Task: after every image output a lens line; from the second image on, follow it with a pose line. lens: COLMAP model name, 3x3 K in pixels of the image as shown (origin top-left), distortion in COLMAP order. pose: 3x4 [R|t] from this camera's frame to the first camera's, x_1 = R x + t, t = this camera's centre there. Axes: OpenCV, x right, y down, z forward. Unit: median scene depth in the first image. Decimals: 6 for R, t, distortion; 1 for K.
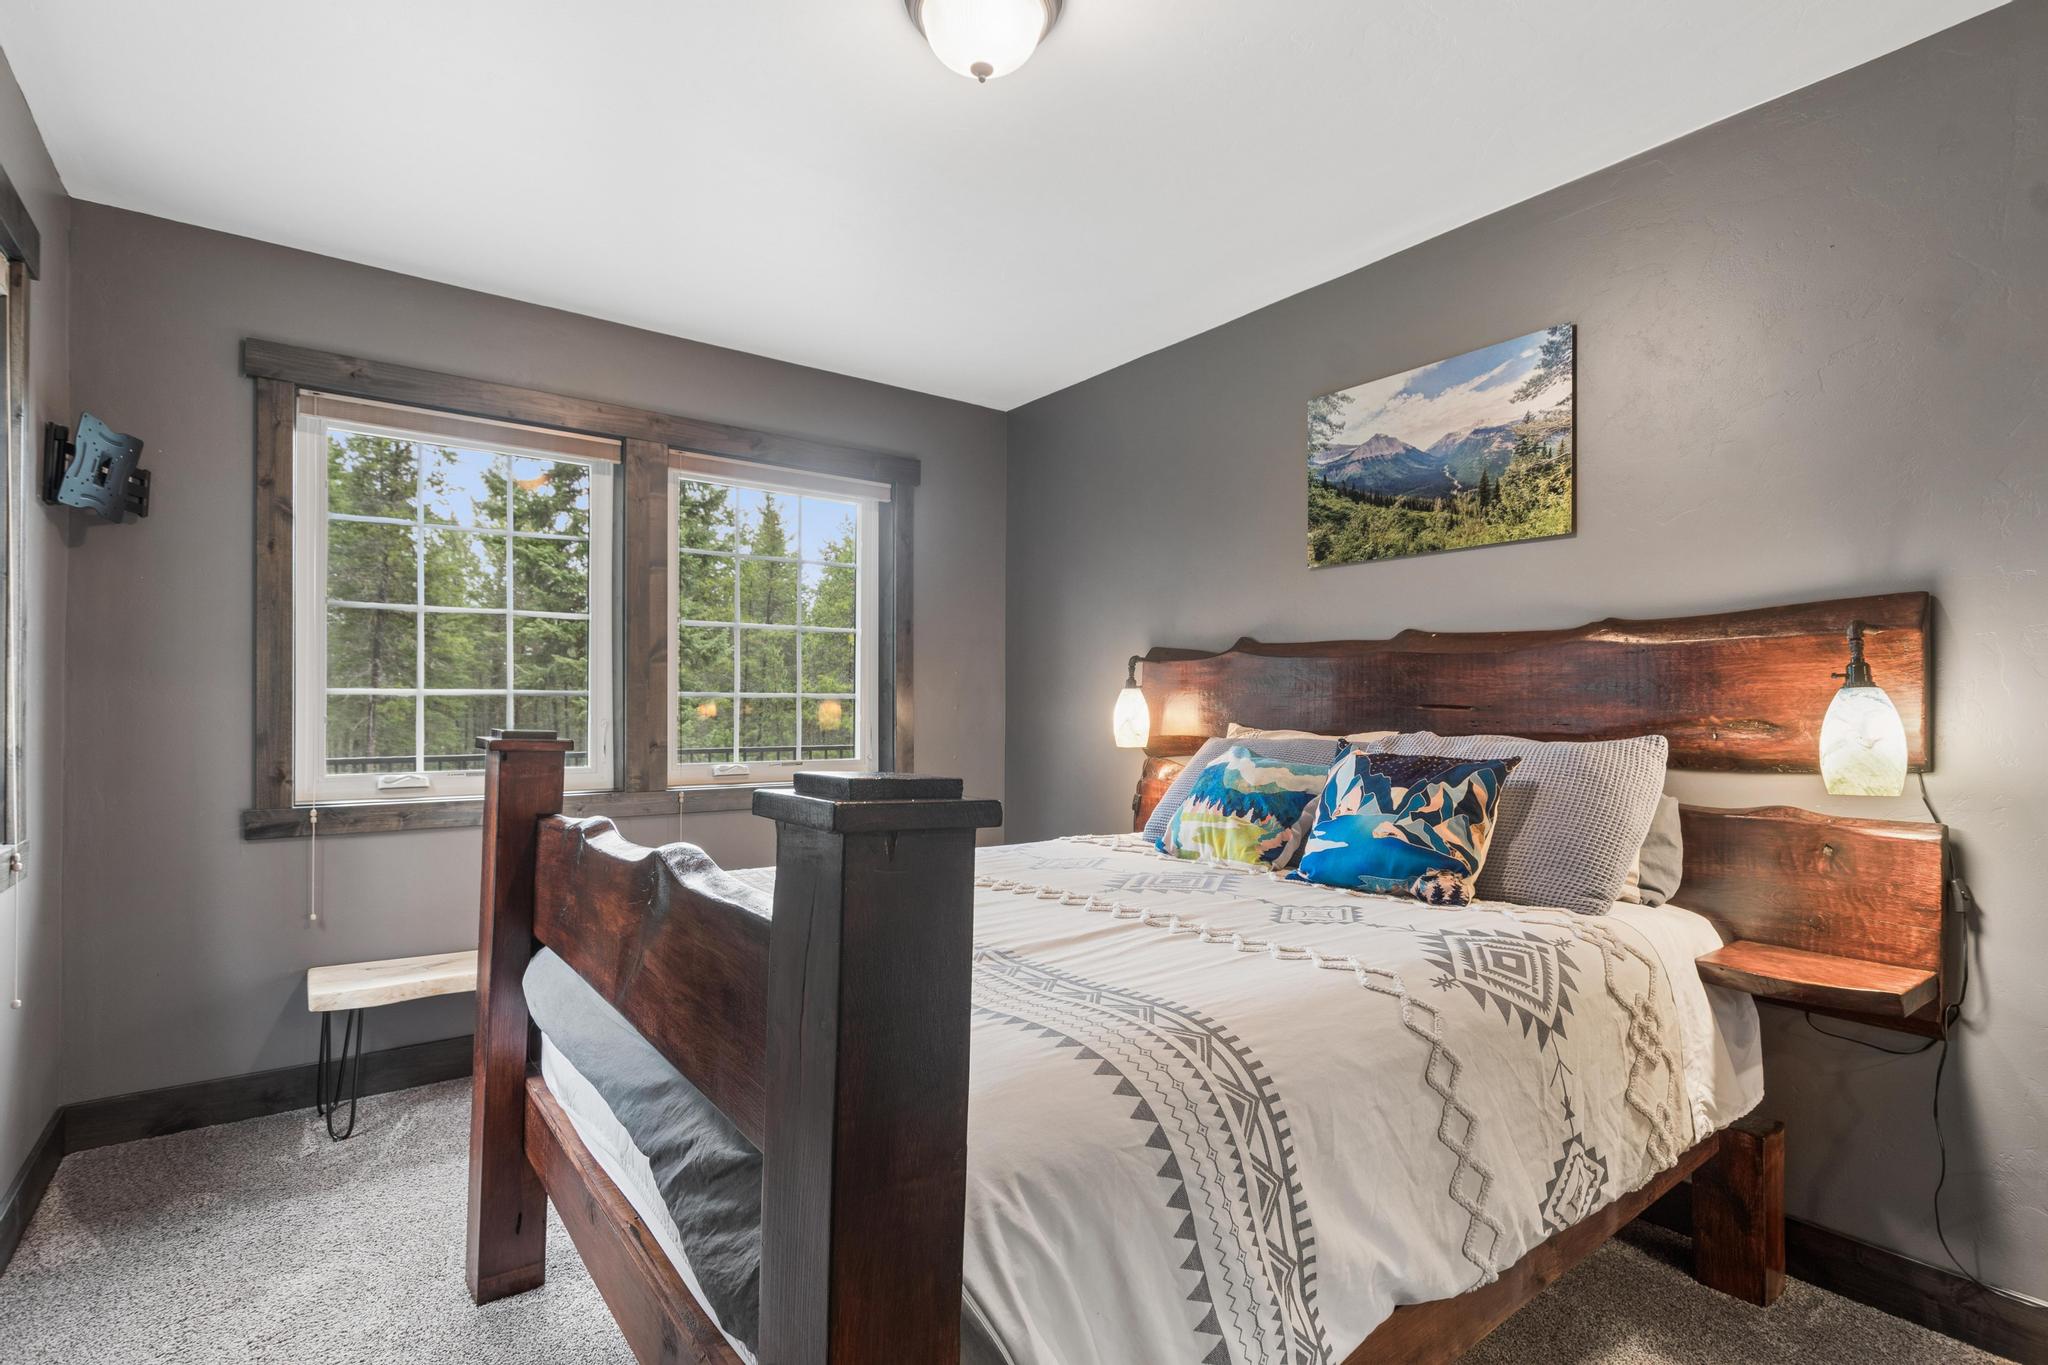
lens RADIAL K [[964.7, 0, 1013.1], [0, 964.7, 687.2], [0, 0, 1]] dist [0.001819, -0.000030]
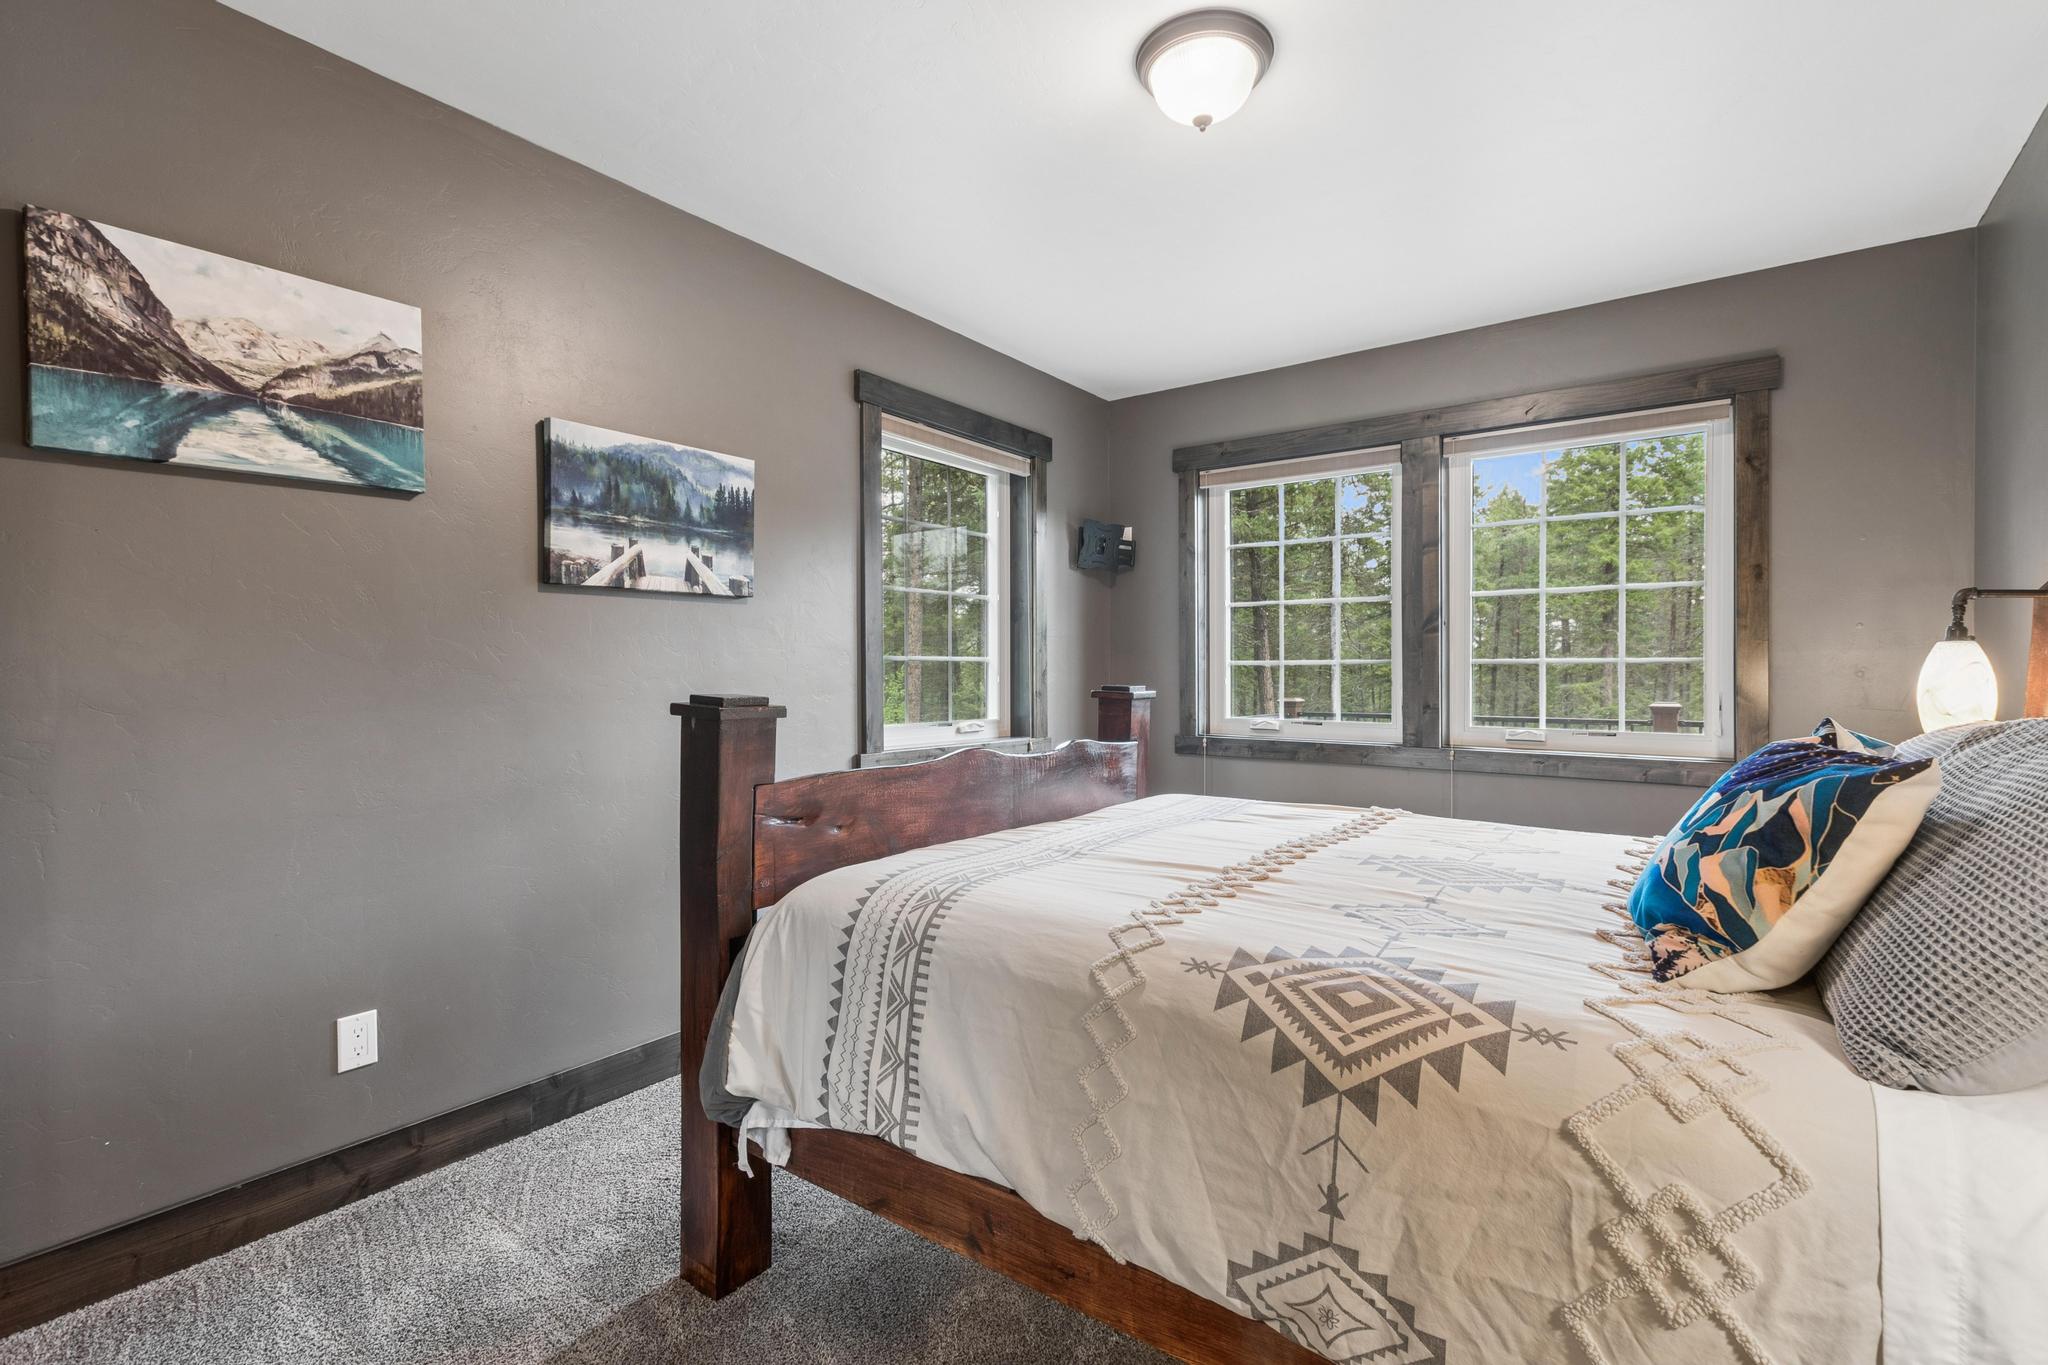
lens RADIAL K [[888.3, 0, 1021.8], [0, 888.3, 670.6], [0, 0, 1]] dist [0.000863, 0.000400]
pose [[0.305876, -0.005752, -0.952054, 0.795802], [0.017141, 0.999853, -0.000534, 0.017388], [0.951917, -0.016155, 0.305930, 0.394315]]
